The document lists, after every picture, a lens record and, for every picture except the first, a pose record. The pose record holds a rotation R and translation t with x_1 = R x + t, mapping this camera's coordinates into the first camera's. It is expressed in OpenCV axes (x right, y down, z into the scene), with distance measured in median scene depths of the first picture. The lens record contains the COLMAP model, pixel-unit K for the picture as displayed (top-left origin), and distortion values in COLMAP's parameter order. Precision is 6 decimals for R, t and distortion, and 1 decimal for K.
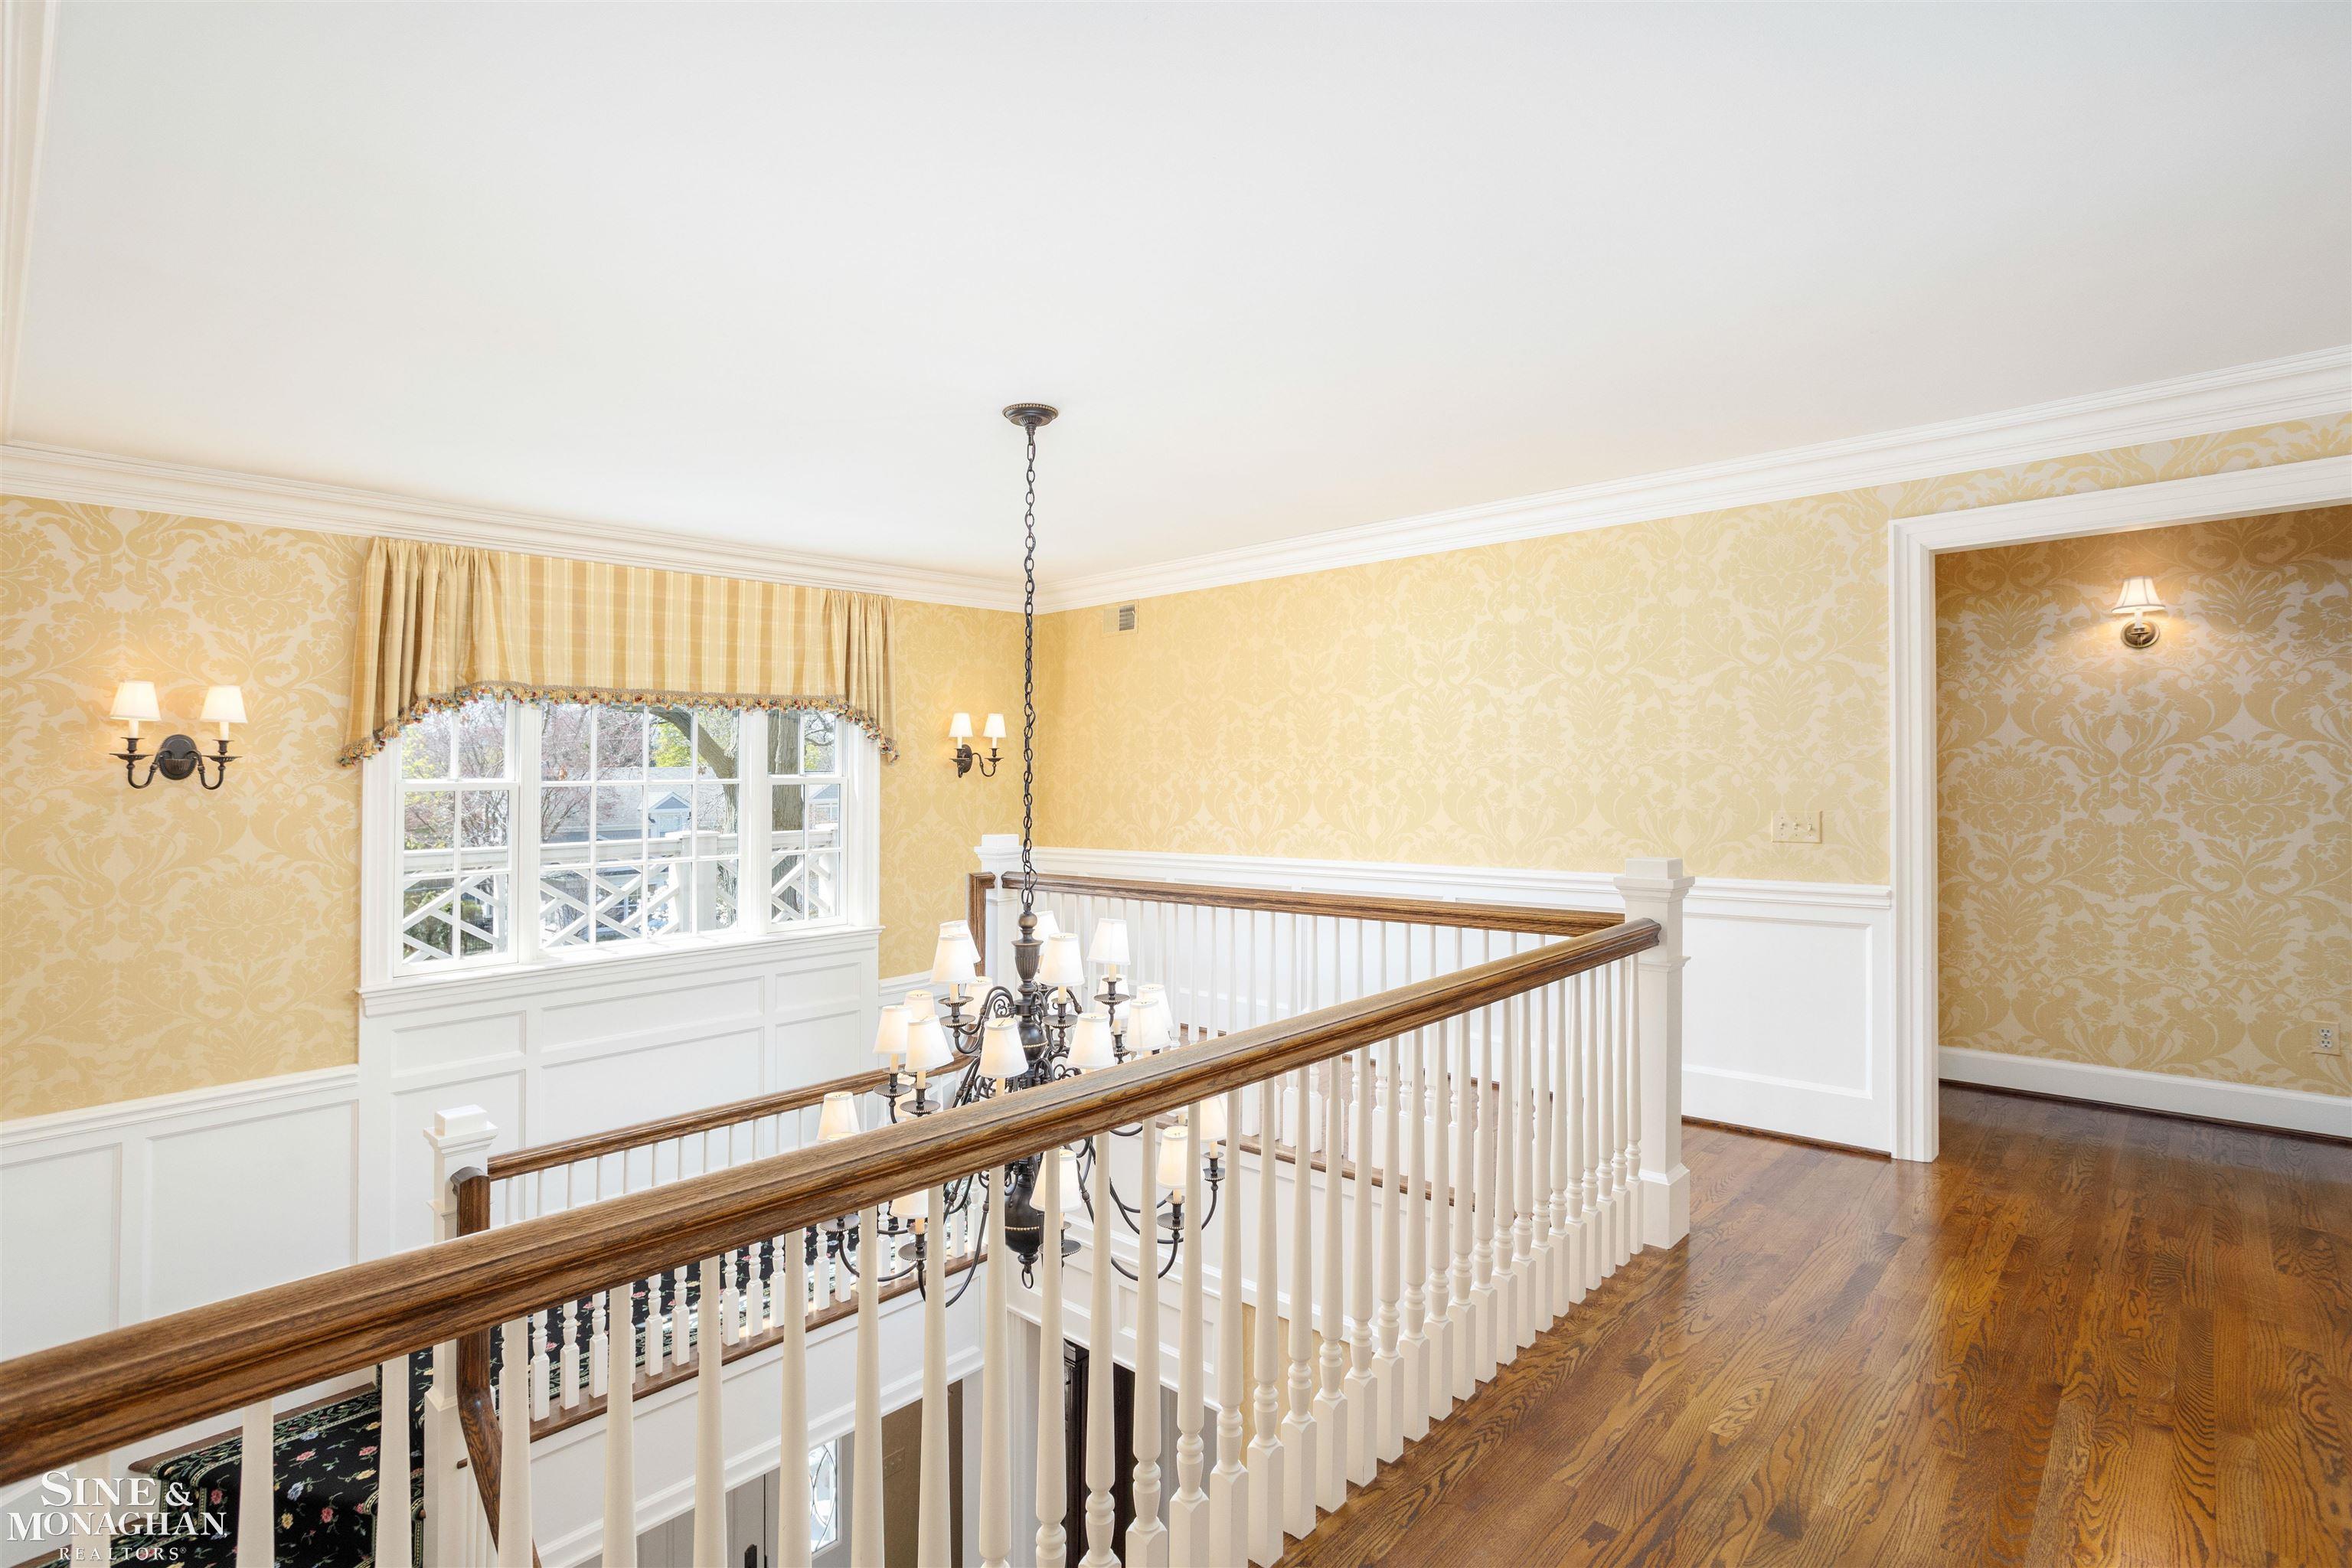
lens RADIAL K [[1122.8, 0, 1176.0], [0, 1122.8, 784.0], [0, 0, 1]] dist [-0.028589, 0.000108]
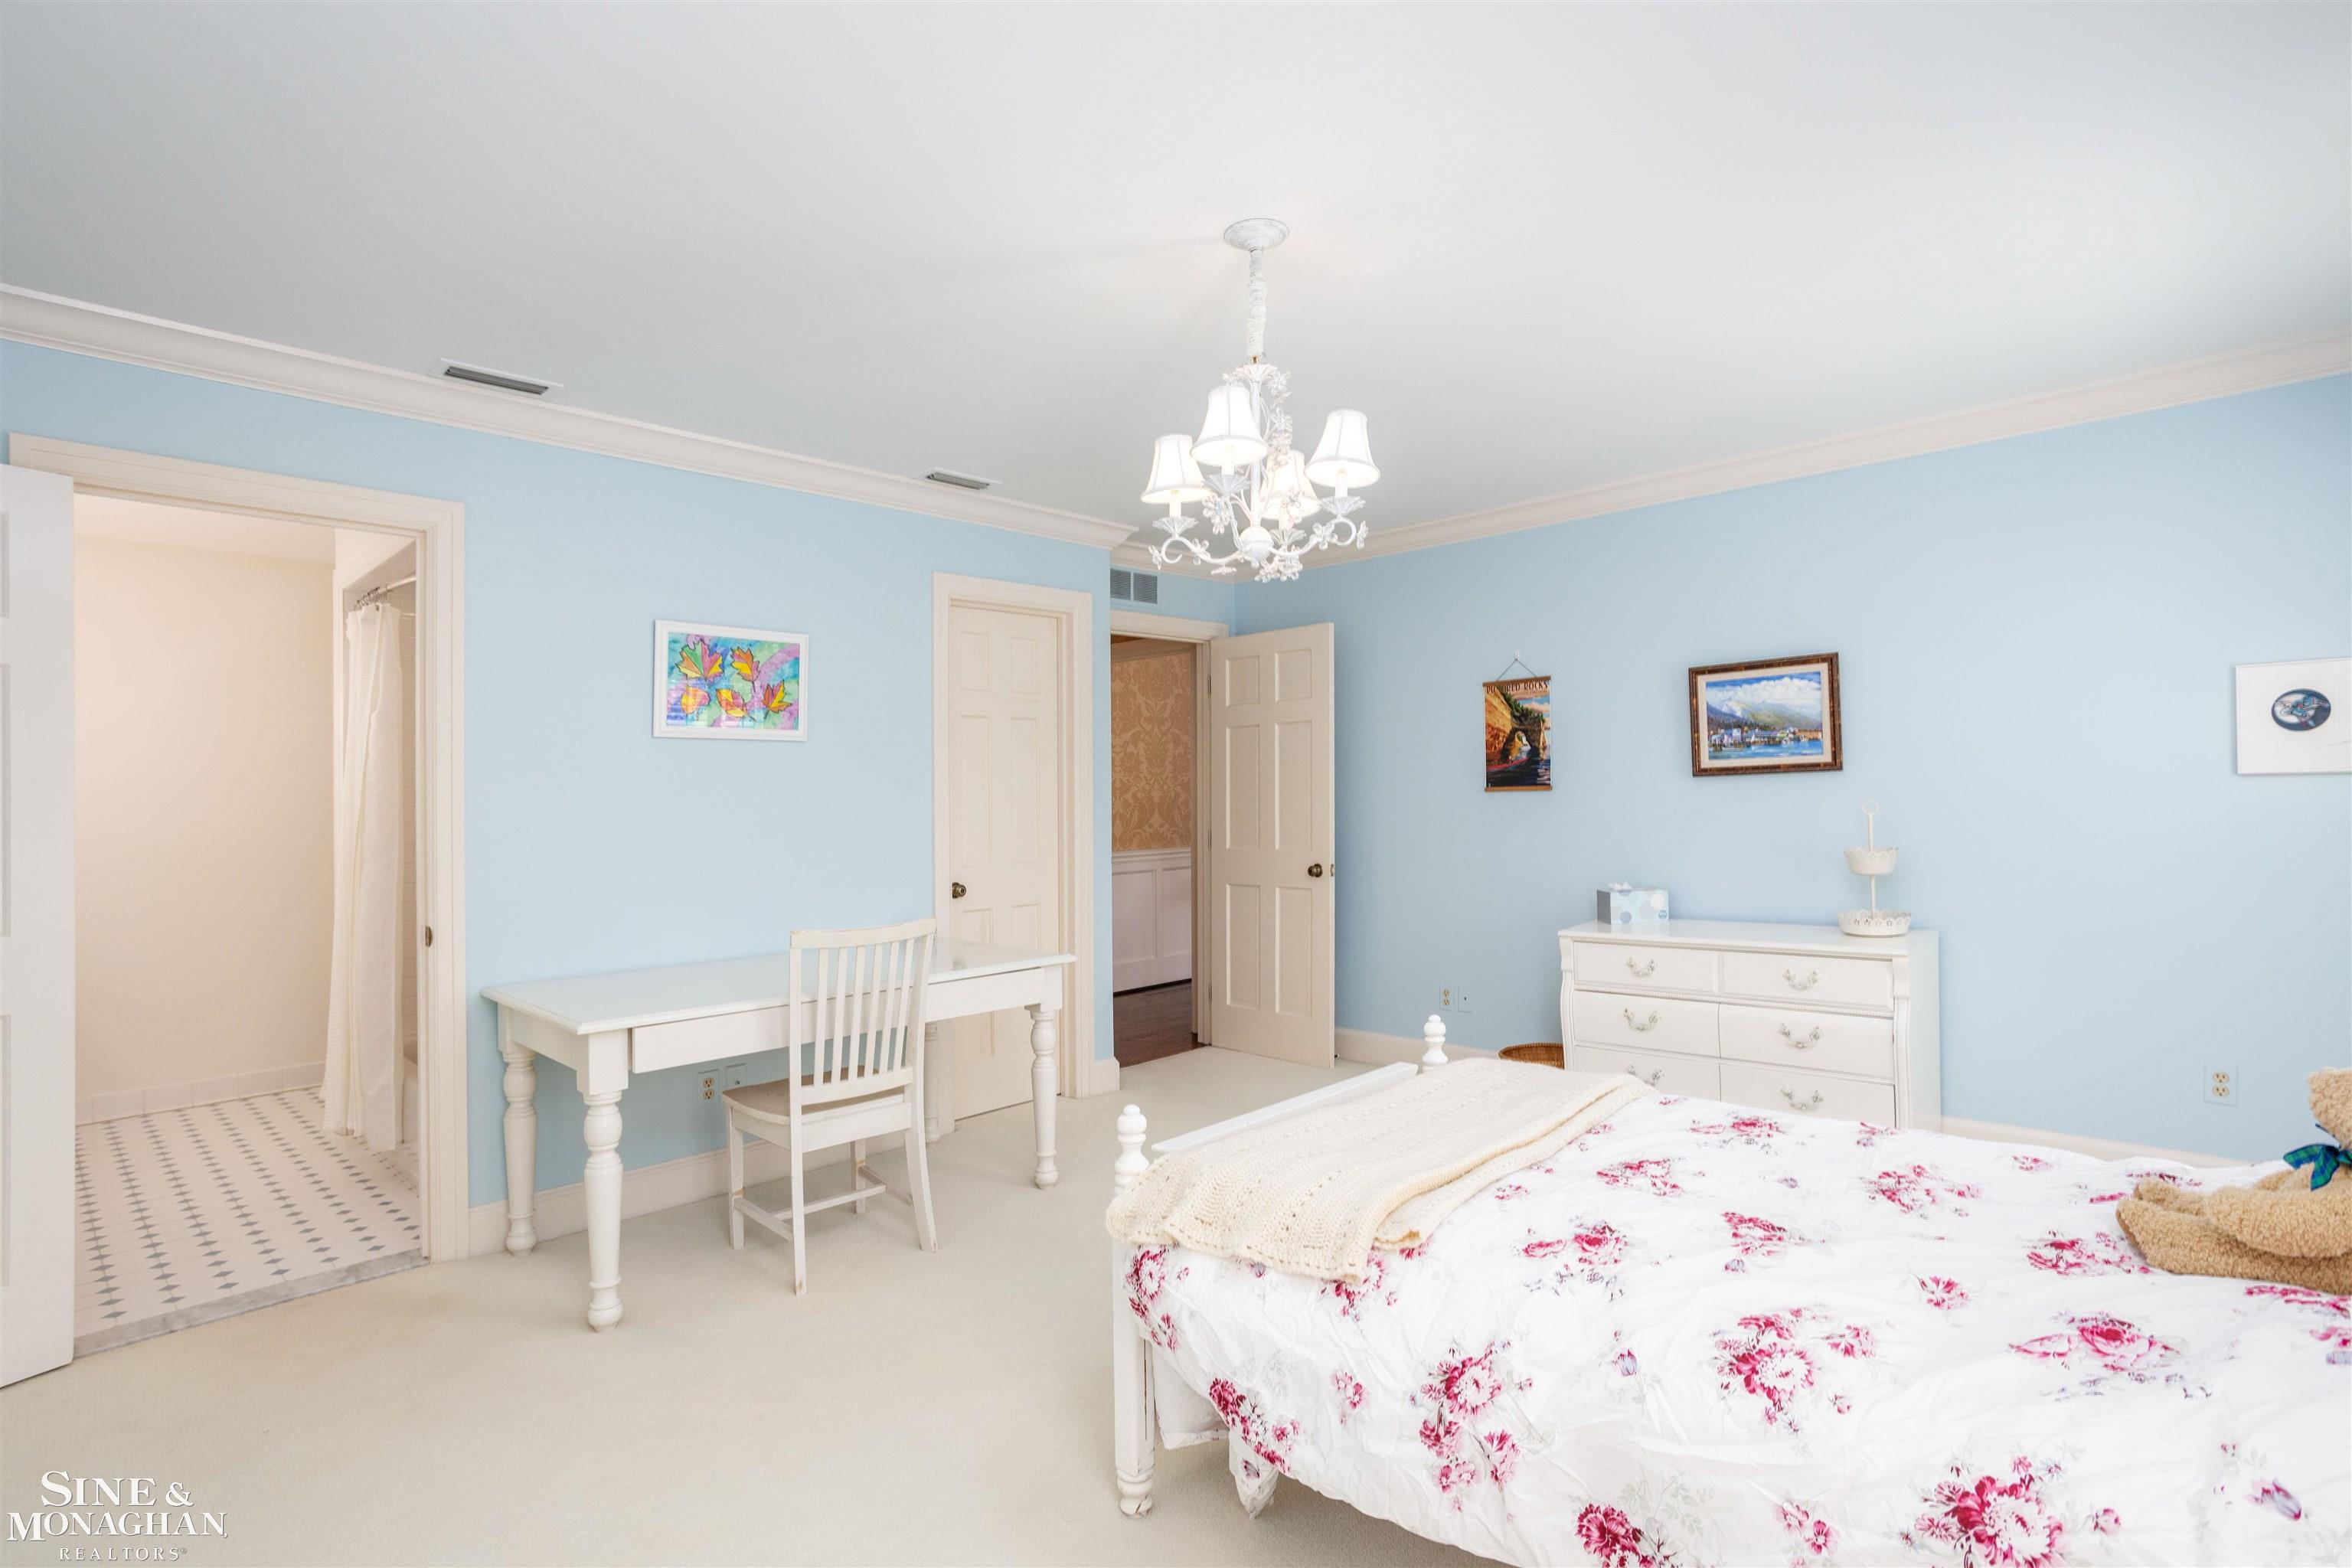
lens RADIAL K [[1122.8, 0, 1176.0], [0, 1122.8, 784.0], [0, 0, 1]] dist [-0.028589, 0.000108]
pose [[-0.088259, 0.016748, 0.995957, -1.269455], [0.021731, 0.999653, -0.014884, 0.007205], [-0.995861, 0.020329, -0.088592, 1.104438]]
